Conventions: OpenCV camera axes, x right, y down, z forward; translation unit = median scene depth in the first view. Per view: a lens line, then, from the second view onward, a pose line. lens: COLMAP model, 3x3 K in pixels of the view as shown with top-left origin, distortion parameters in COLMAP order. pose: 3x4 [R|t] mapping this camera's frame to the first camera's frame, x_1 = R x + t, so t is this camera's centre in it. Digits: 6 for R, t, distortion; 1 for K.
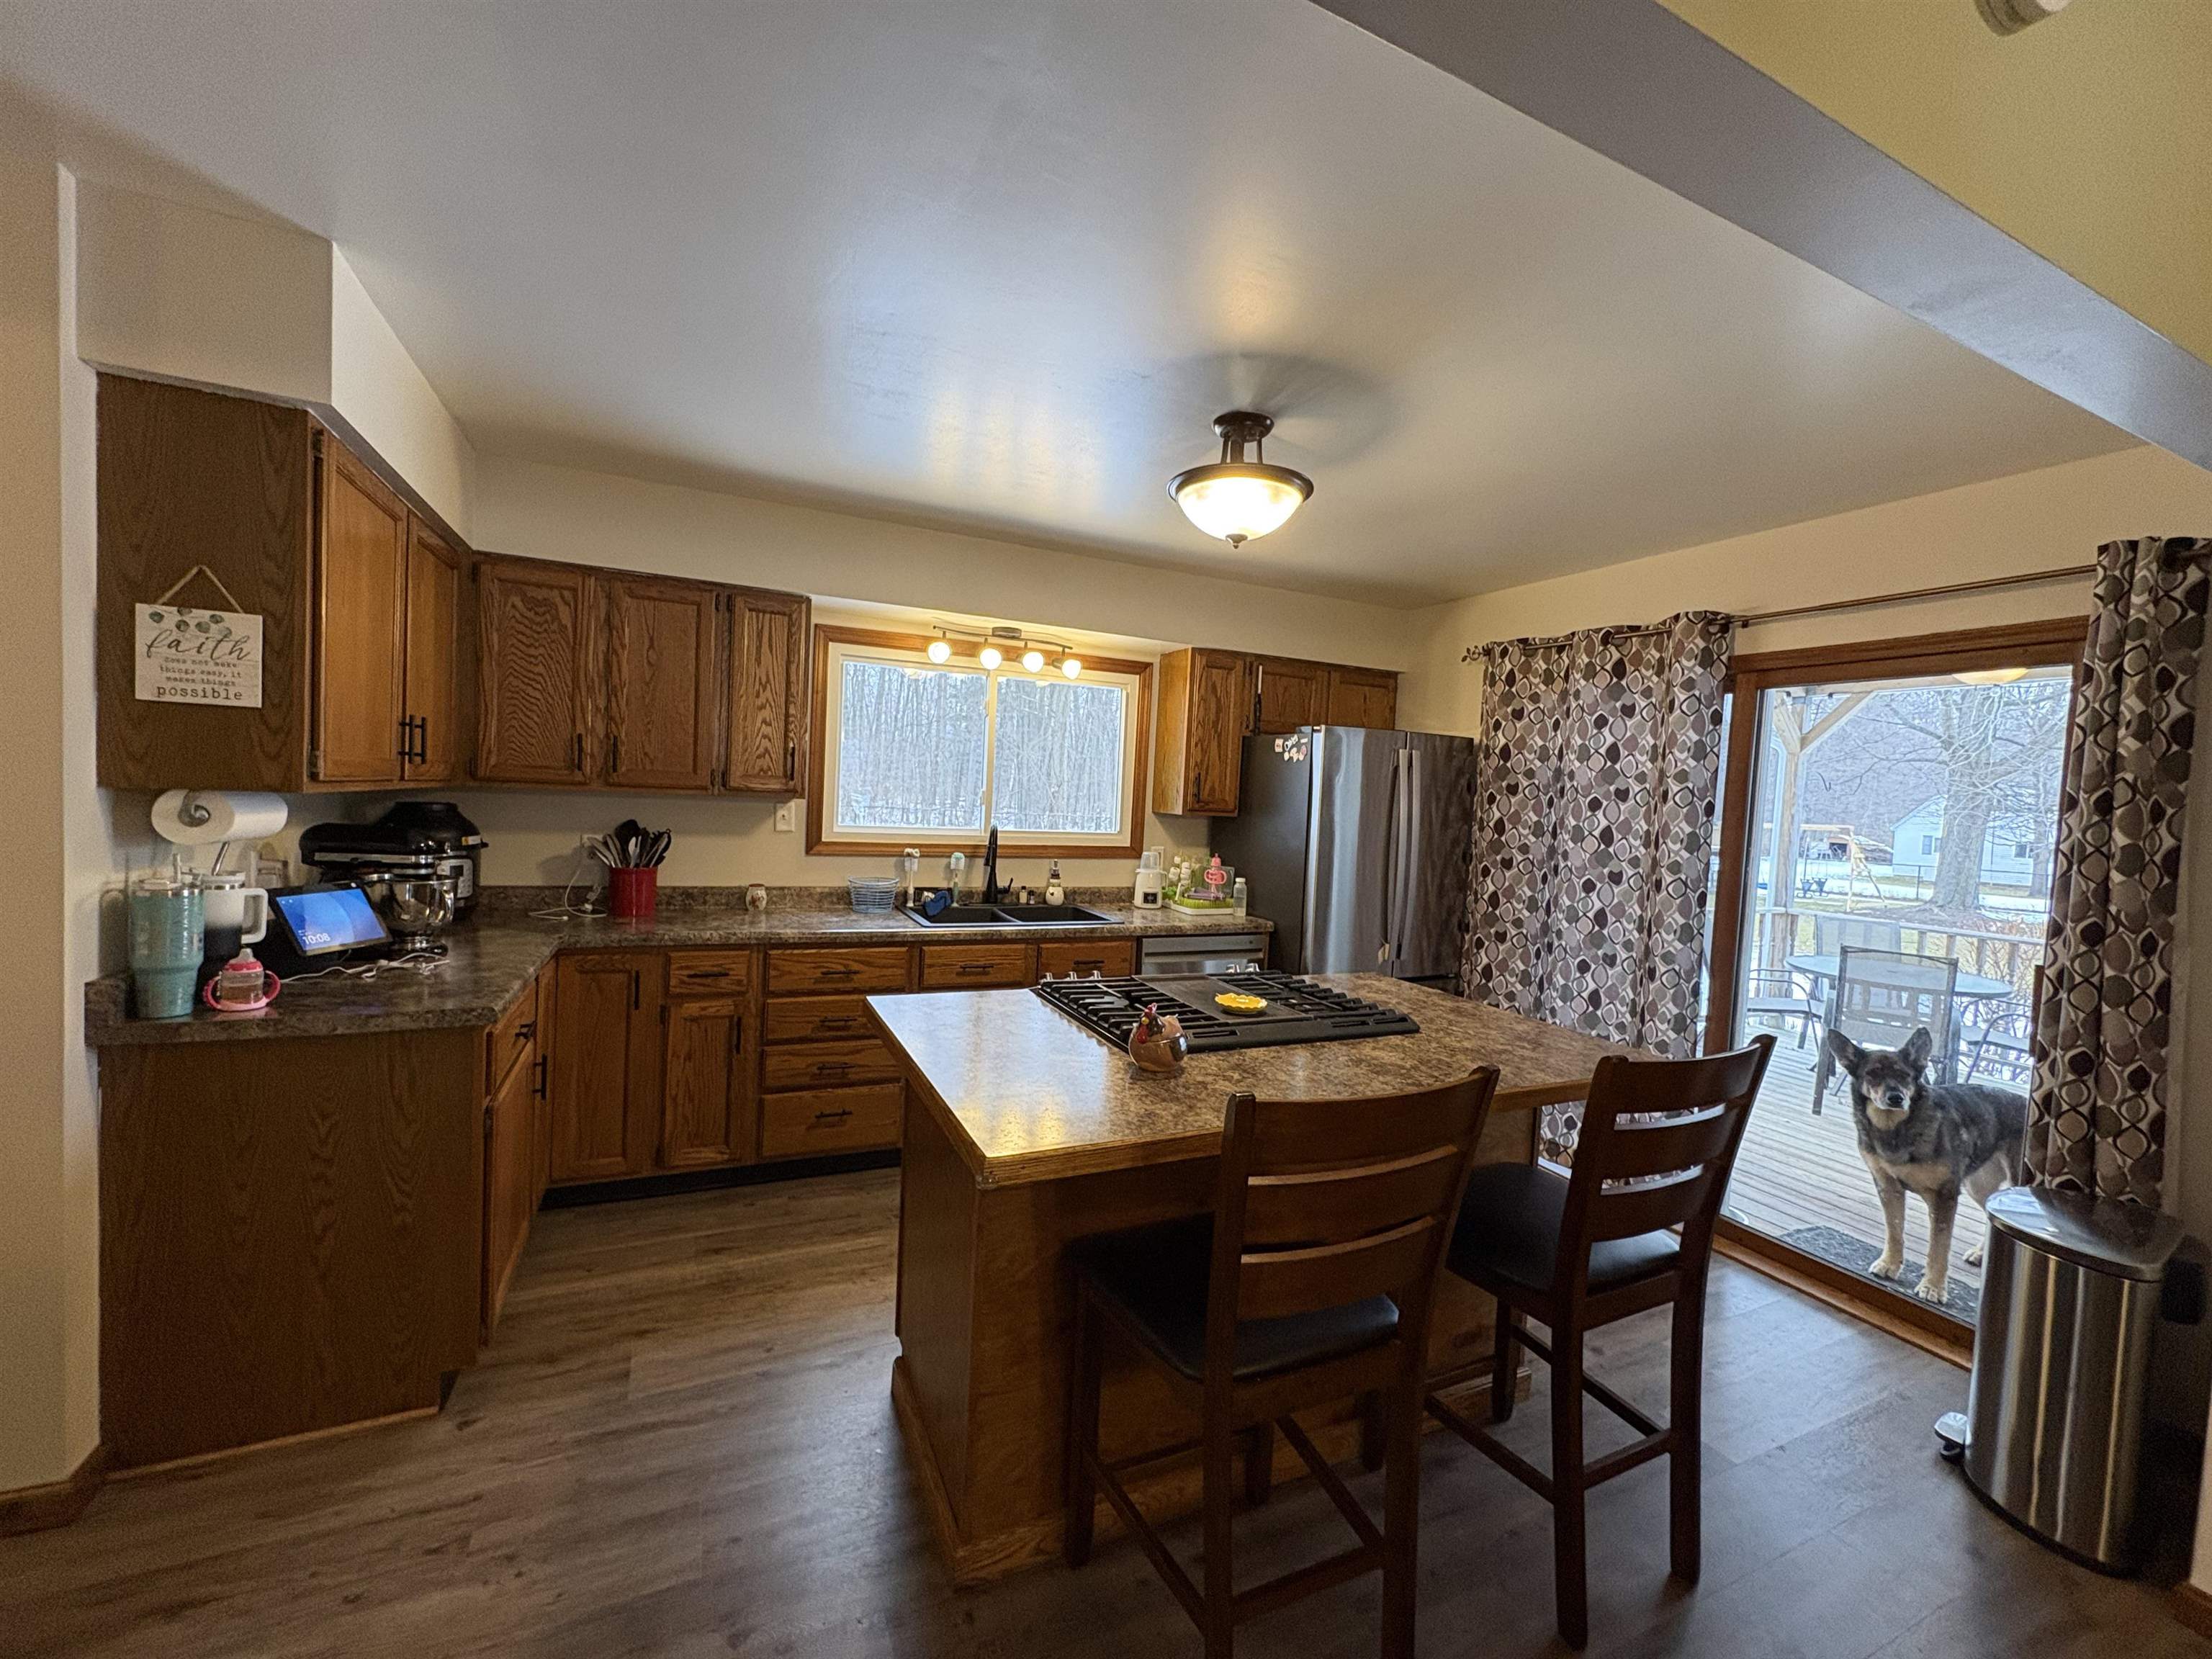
lens RADIAL K [[880.9, 0, 1105.8], [0, 880.9, 832.2], [0, 0, 1]] dist [0.001760, 0.000092]
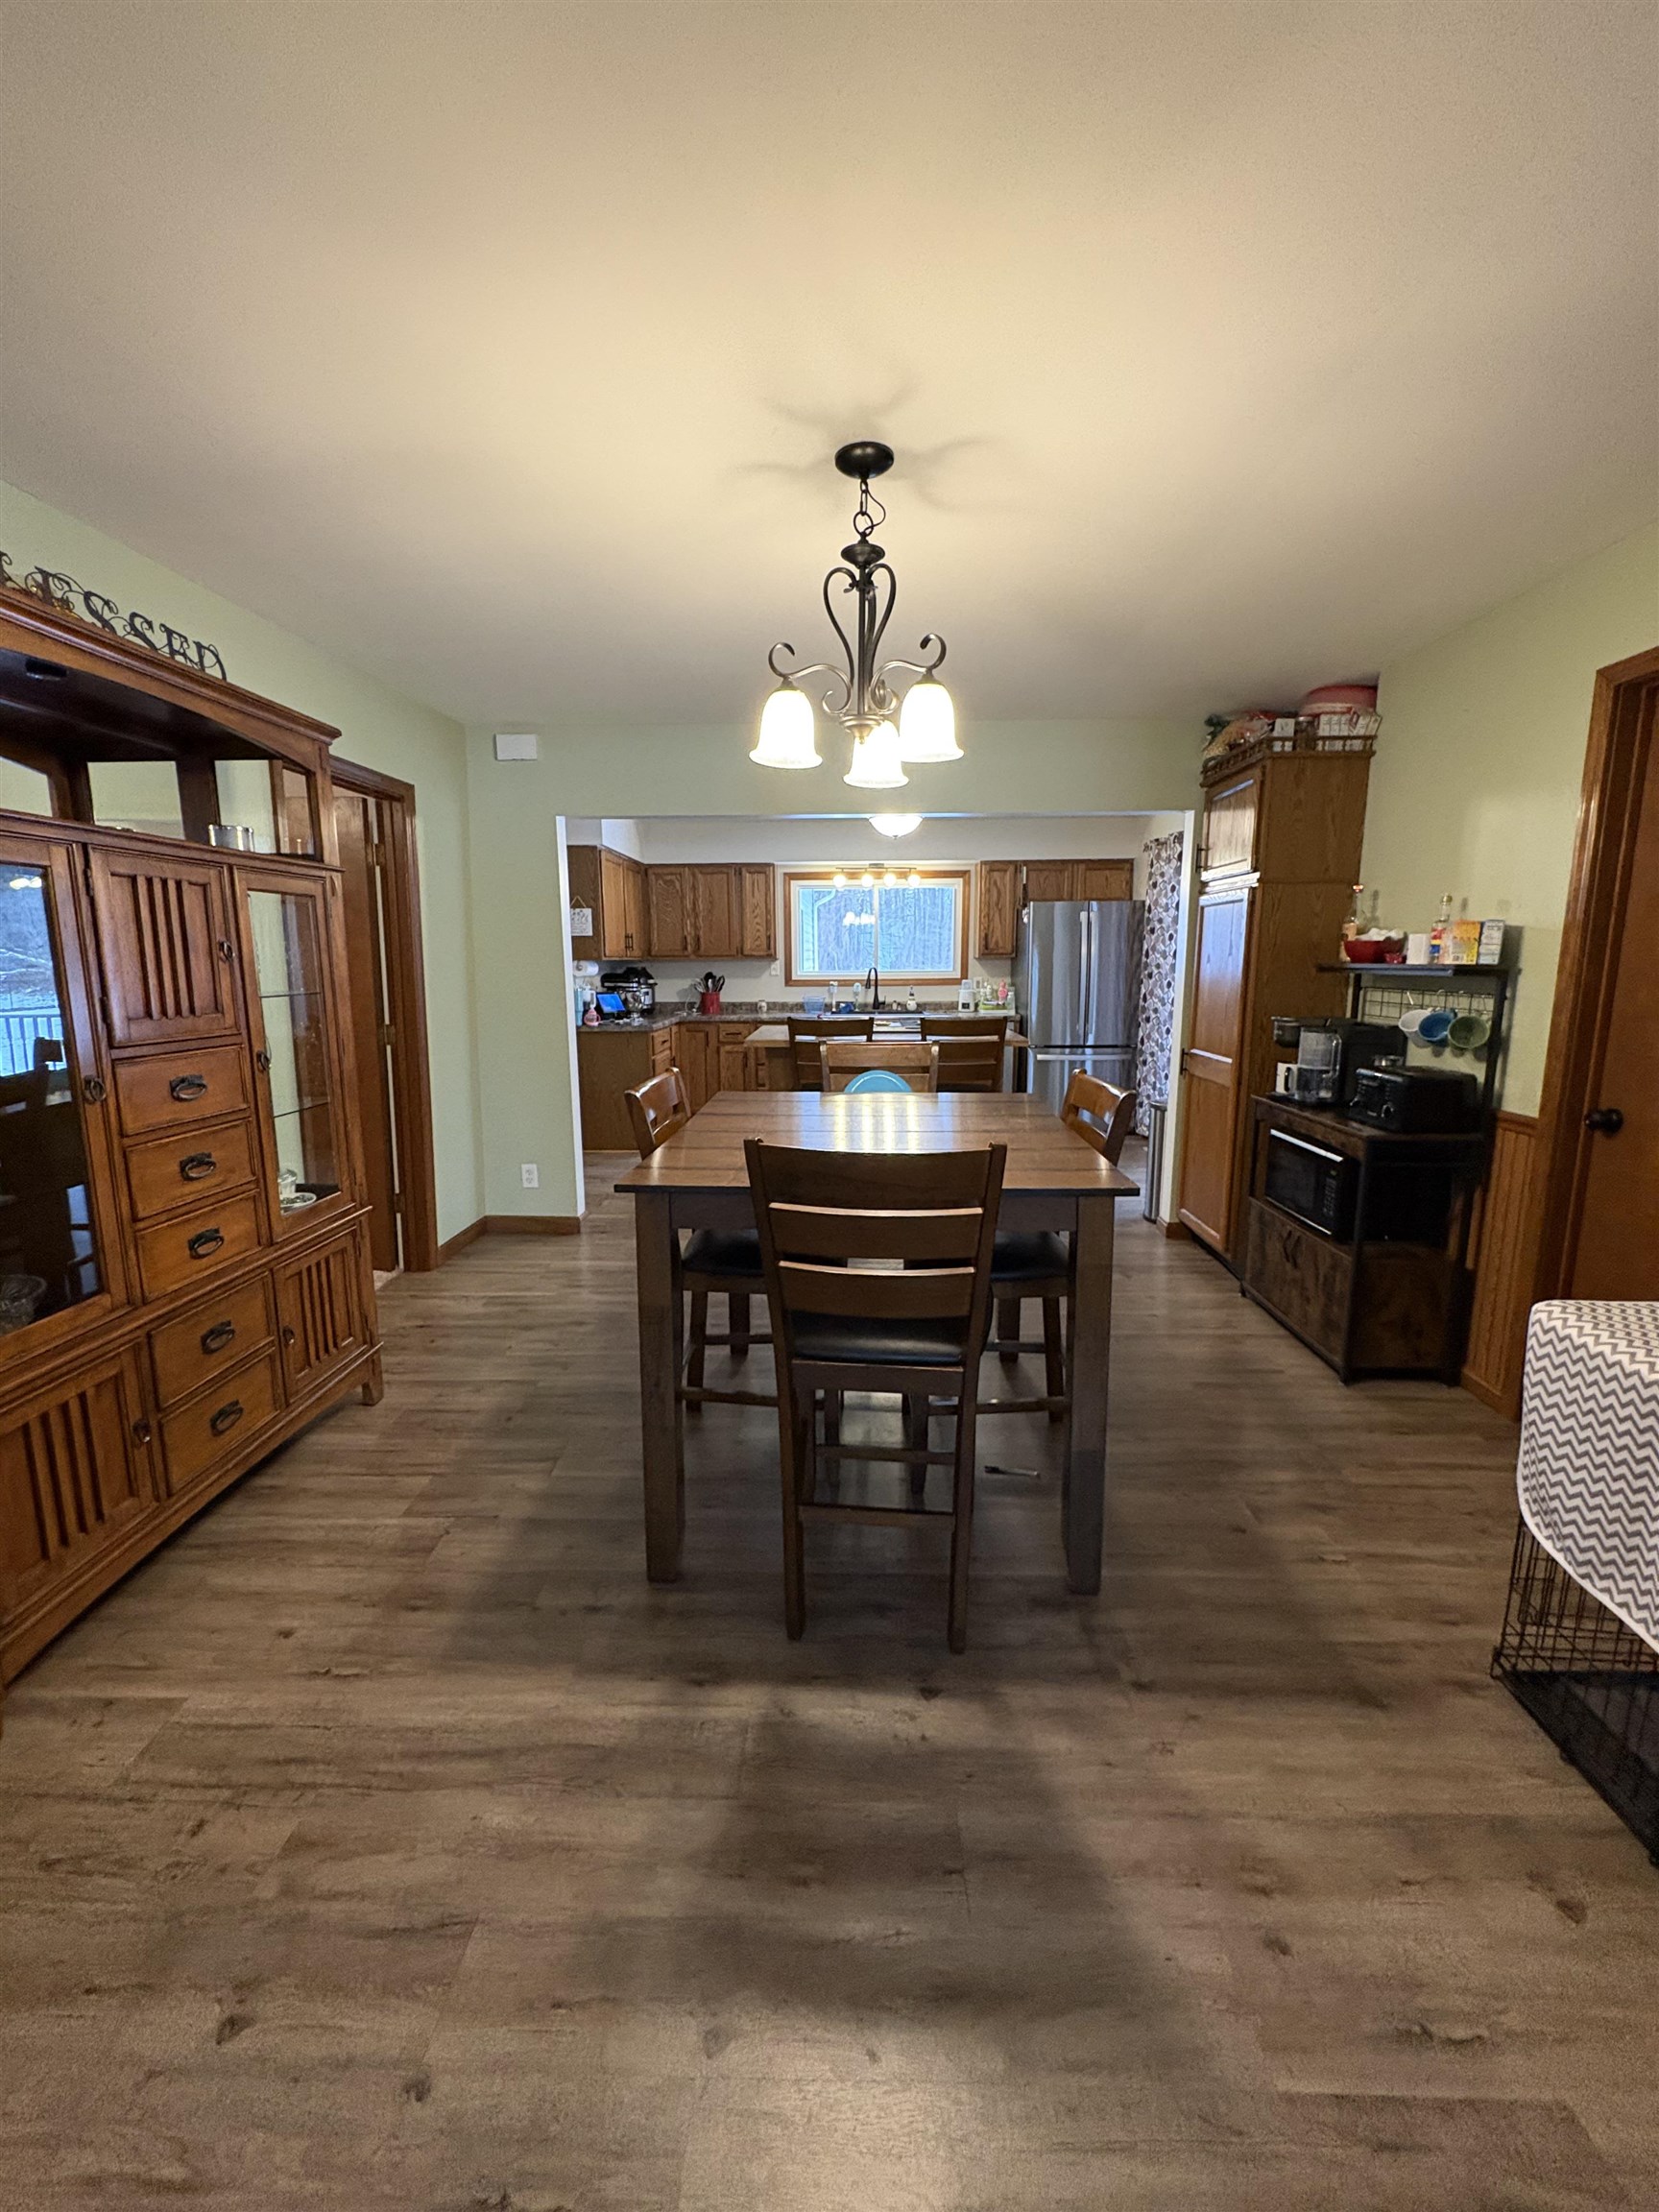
lens RADIAL K [[880.9, 0, 825.0], [0, 880.9, 1102.7], [0, 0, 1]] dist [0.001760, 0.000092]
pose [[0.892286, 0.019919, -0.451031, 0.730569], [0.030212, 0.994152, 0.103674, 0.091411], [0.450459, -0.106134, 0.886466, -0.878818]]
